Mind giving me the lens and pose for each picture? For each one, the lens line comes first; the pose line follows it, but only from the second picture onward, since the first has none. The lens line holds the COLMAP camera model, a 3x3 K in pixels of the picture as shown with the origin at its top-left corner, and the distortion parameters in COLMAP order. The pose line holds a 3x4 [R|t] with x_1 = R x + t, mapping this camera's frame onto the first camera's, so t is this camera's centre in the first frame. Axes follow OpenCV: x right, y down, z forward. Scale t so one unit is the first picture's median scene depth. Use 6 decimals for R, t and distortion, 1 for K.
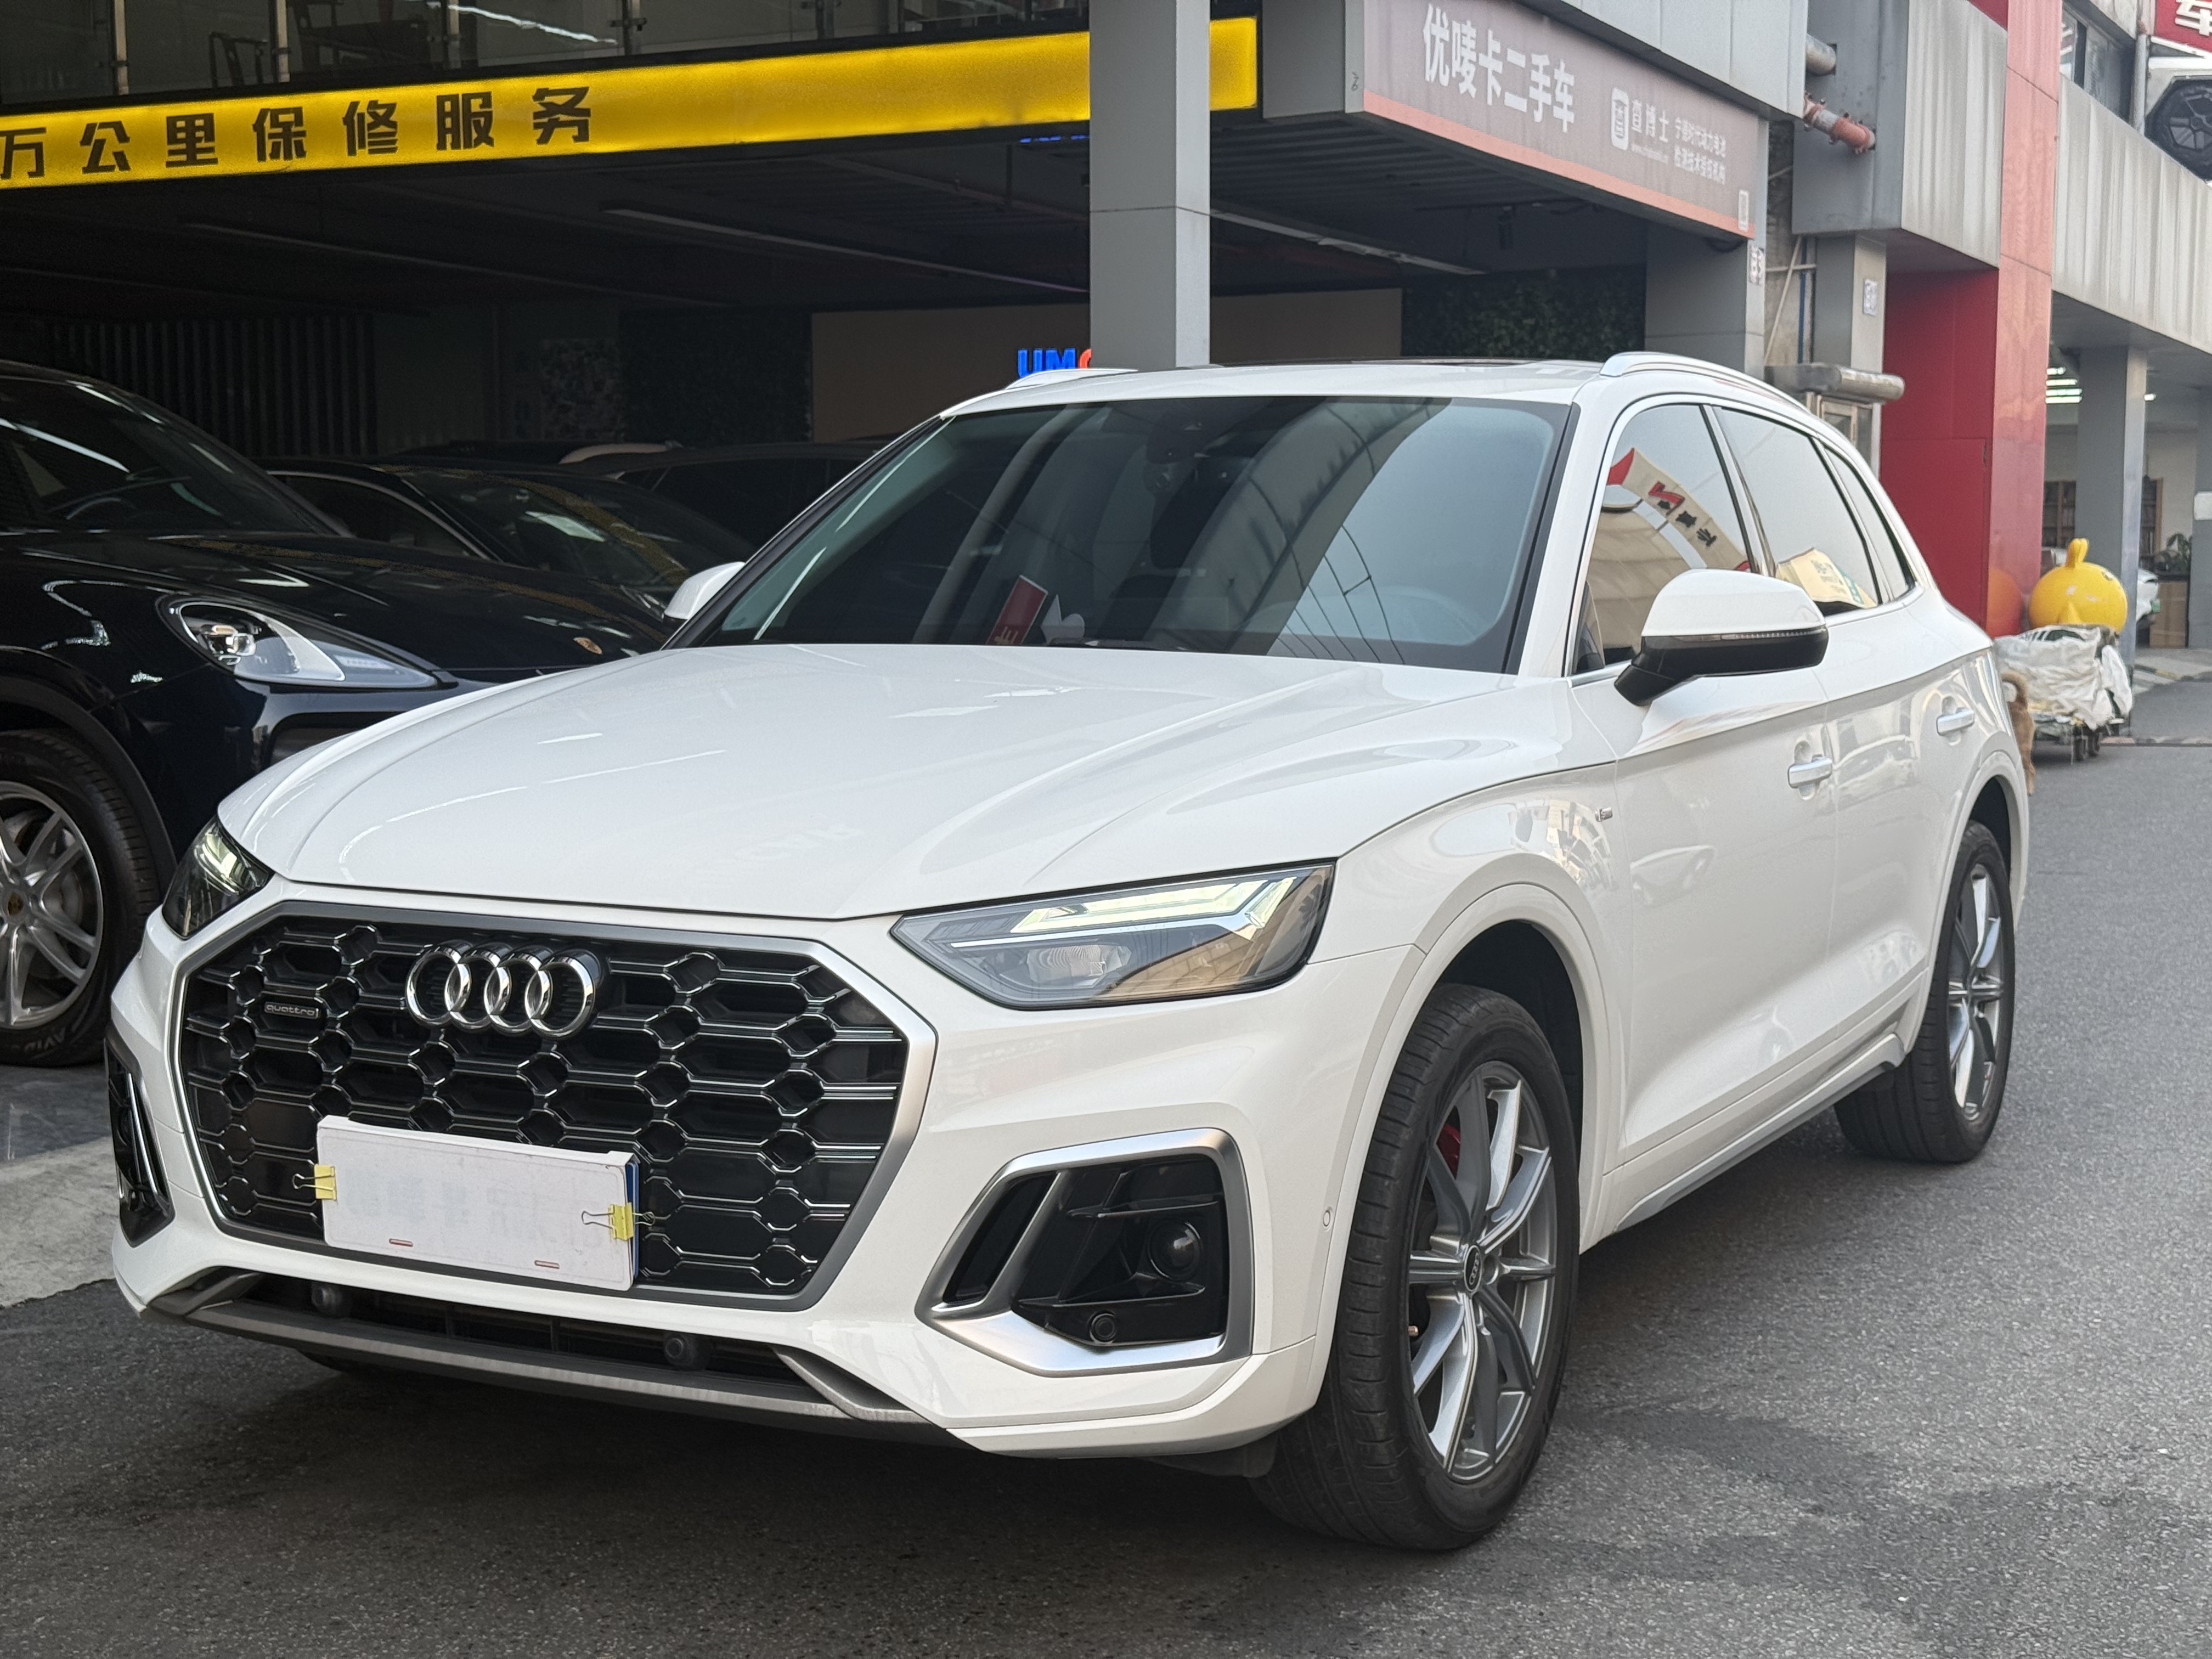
lens RADIAL K [[3094.7, 0, 1096.1], [0, 3094.7, 829.8], [0, 0, 1]] dist [0.103169, 0.000000]
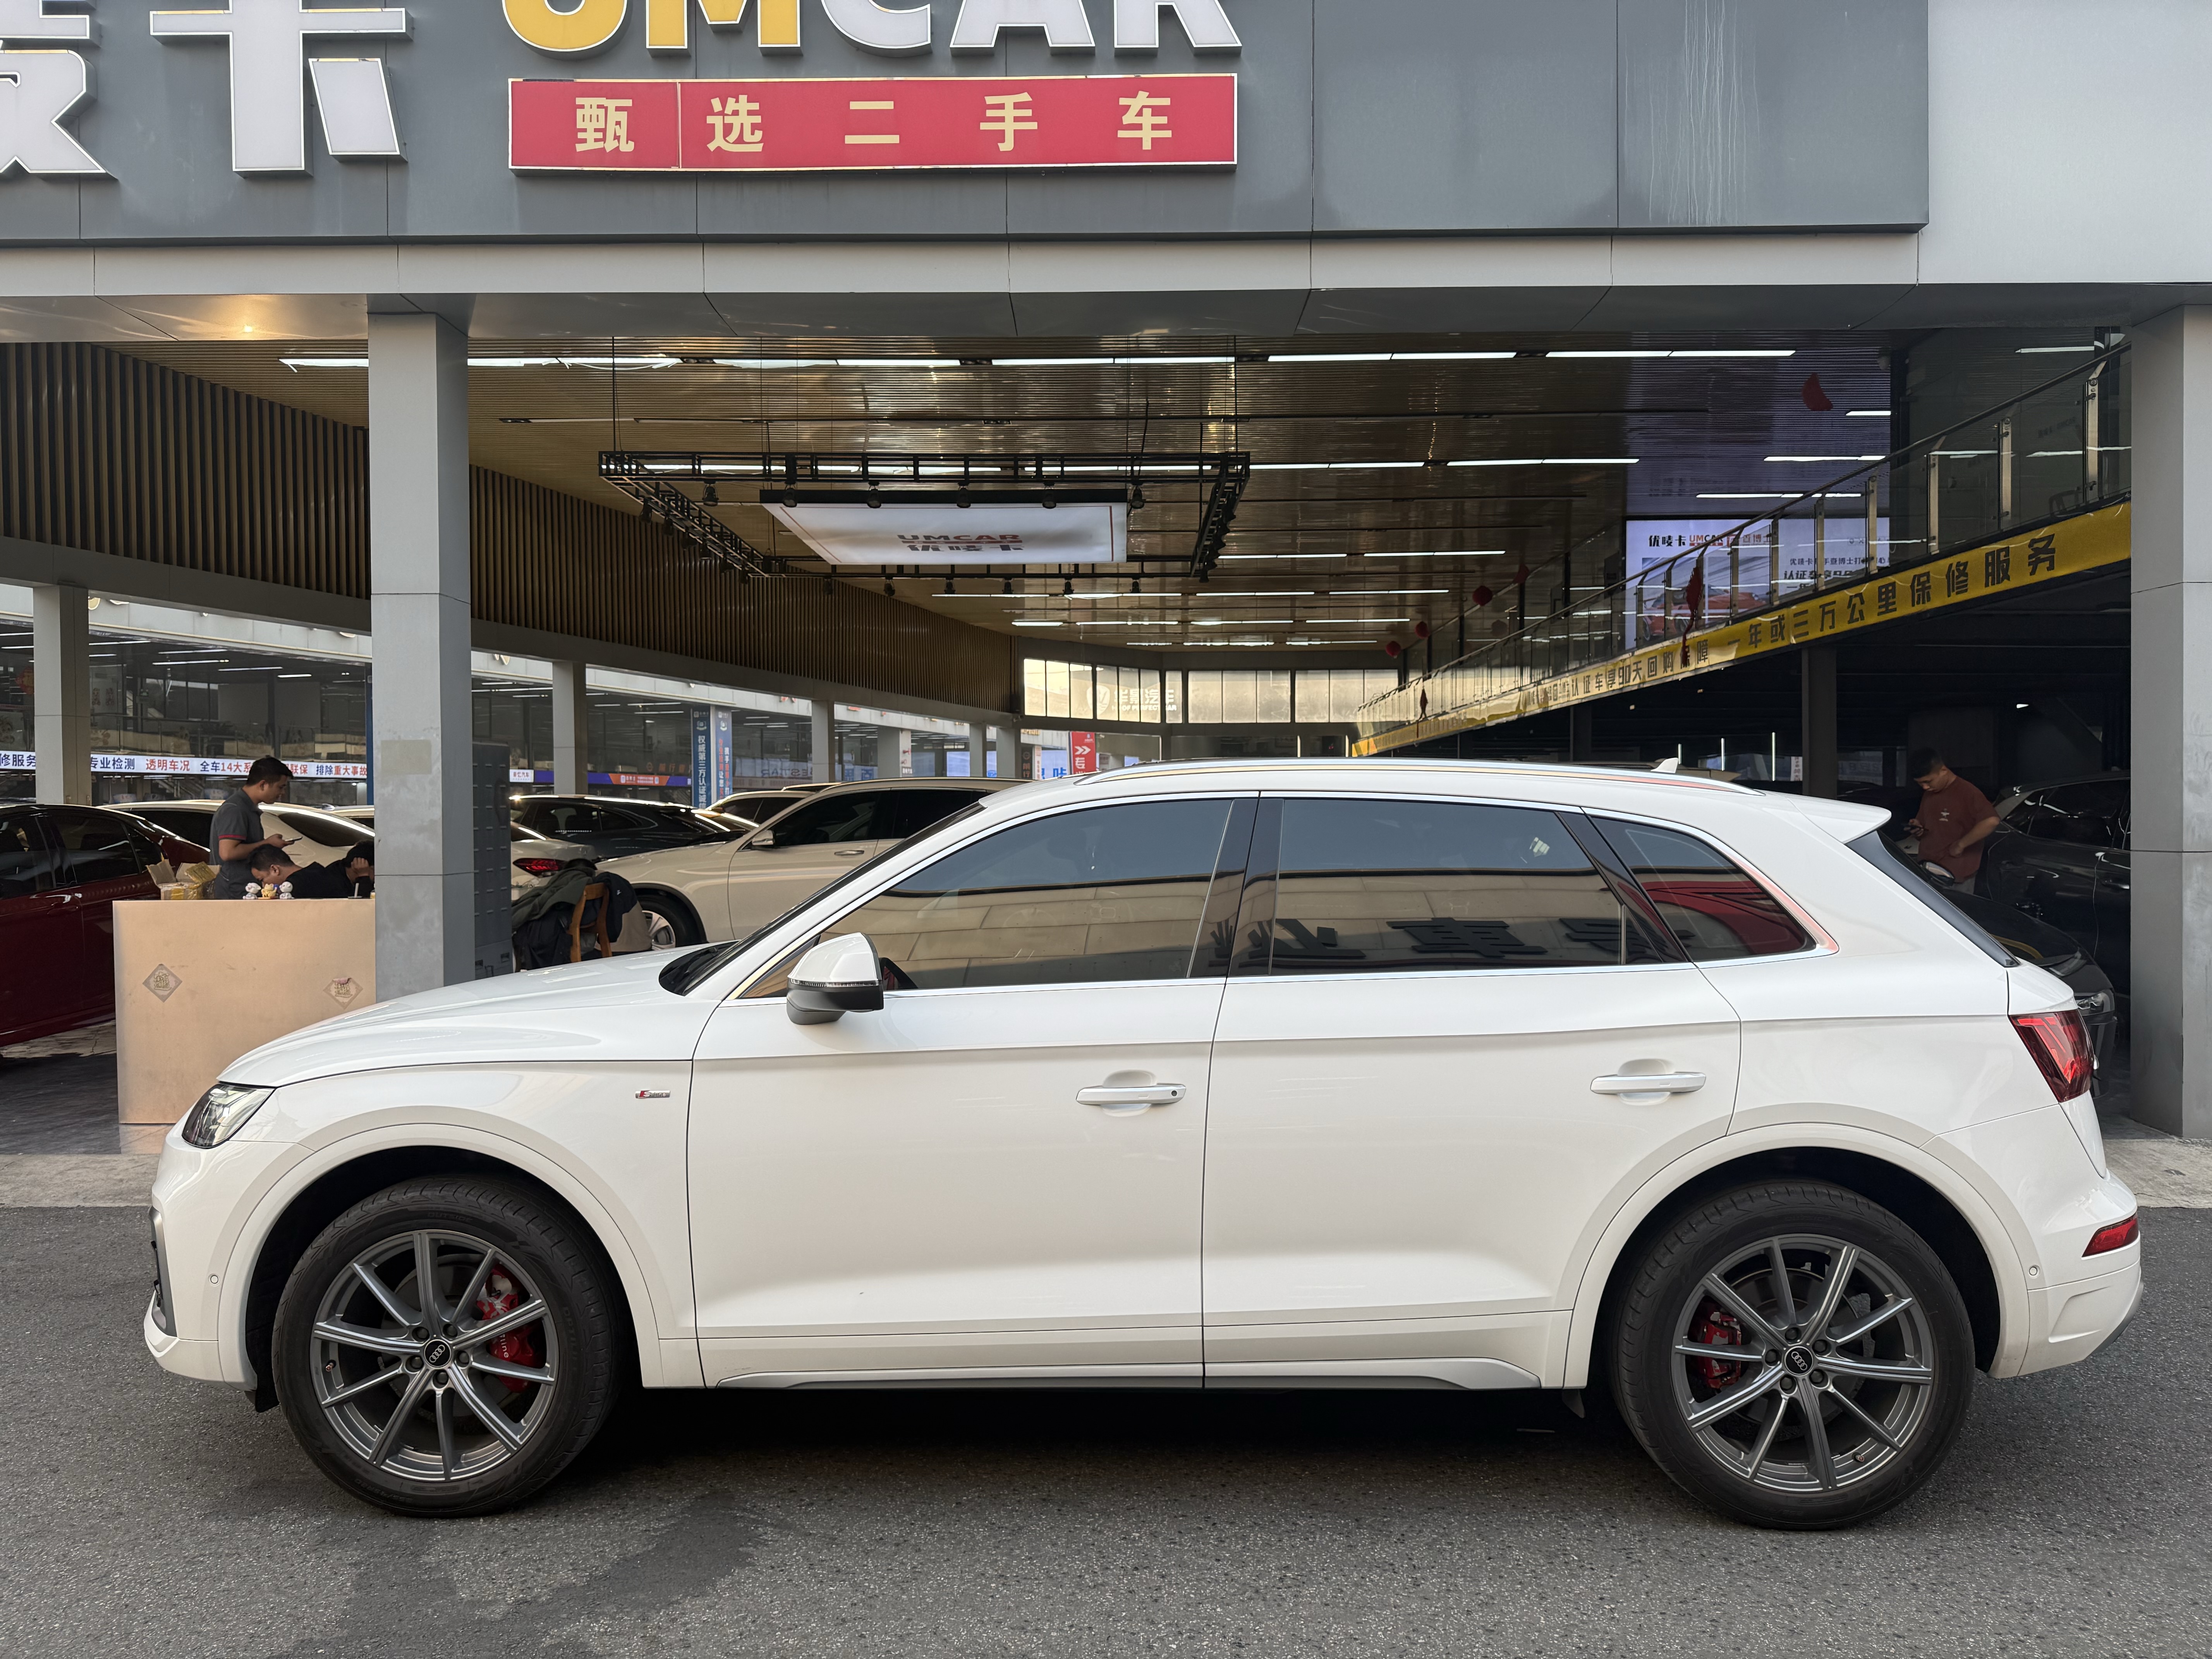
lens RADIAL K [[1596.4, 0, 1118.2], [0, 1596.4, 837.0], [0, 0, 1]] dist [-0.012548, -0.011035]
pose [[0.452291, 0.010368, -0.891810, 0.926968], [-0.078031, 0.996558, -0.027988, -0.118193], [0.888450, 0.082247, 0.451543, 0.838175]]
